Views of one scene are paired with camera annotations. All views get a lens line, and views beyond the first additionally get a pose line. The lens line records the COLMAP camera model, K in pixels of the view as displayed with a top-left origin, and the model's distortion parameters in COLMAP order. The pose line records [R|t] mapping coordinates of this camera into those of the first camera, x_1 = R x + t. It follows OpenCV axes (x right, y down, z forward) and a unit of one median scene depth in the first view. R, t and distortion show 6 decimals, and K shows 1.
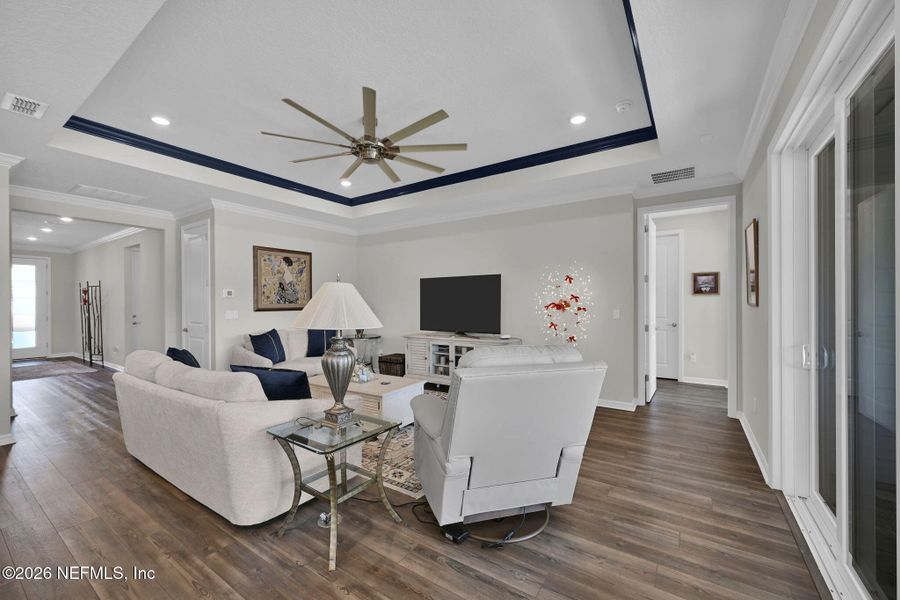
lens RADIAL K [[356.3, 0, 447.2], [0, 356.3, 303.8], [0, 0, 1]] dist [-0.000617, -0.000070]
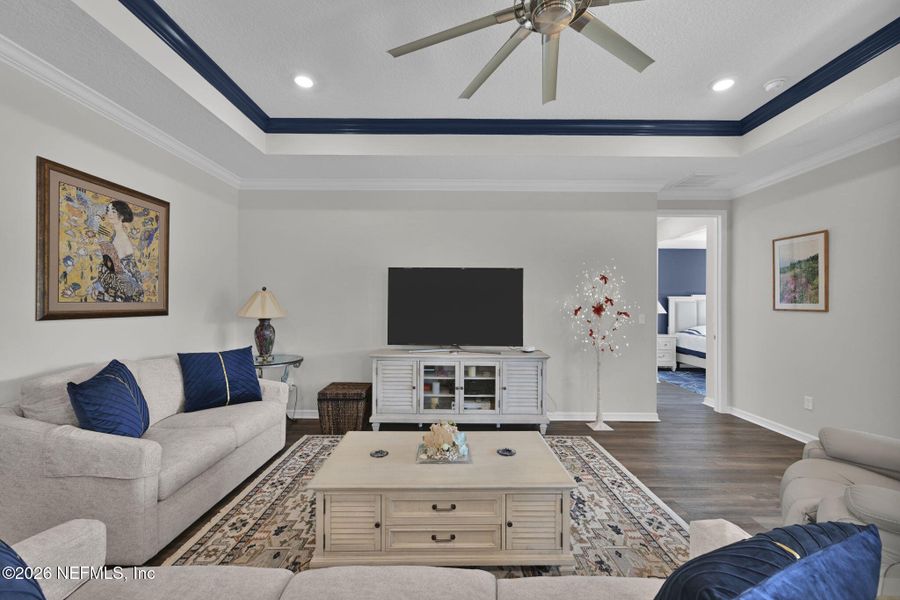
lens RADIAL K [[356.3, 0, 447.2], [0, 356.3, 303.8], [0, 0, 1]] dist [-0.000617, -0.000070]
pose [[0.834777, 0.013174, 0.550430, -0.363775], [-0.010138, 0.999912, -0.008557, 0.001690], [-0.550494, 0.001563, 0.834837, 0.394654]]
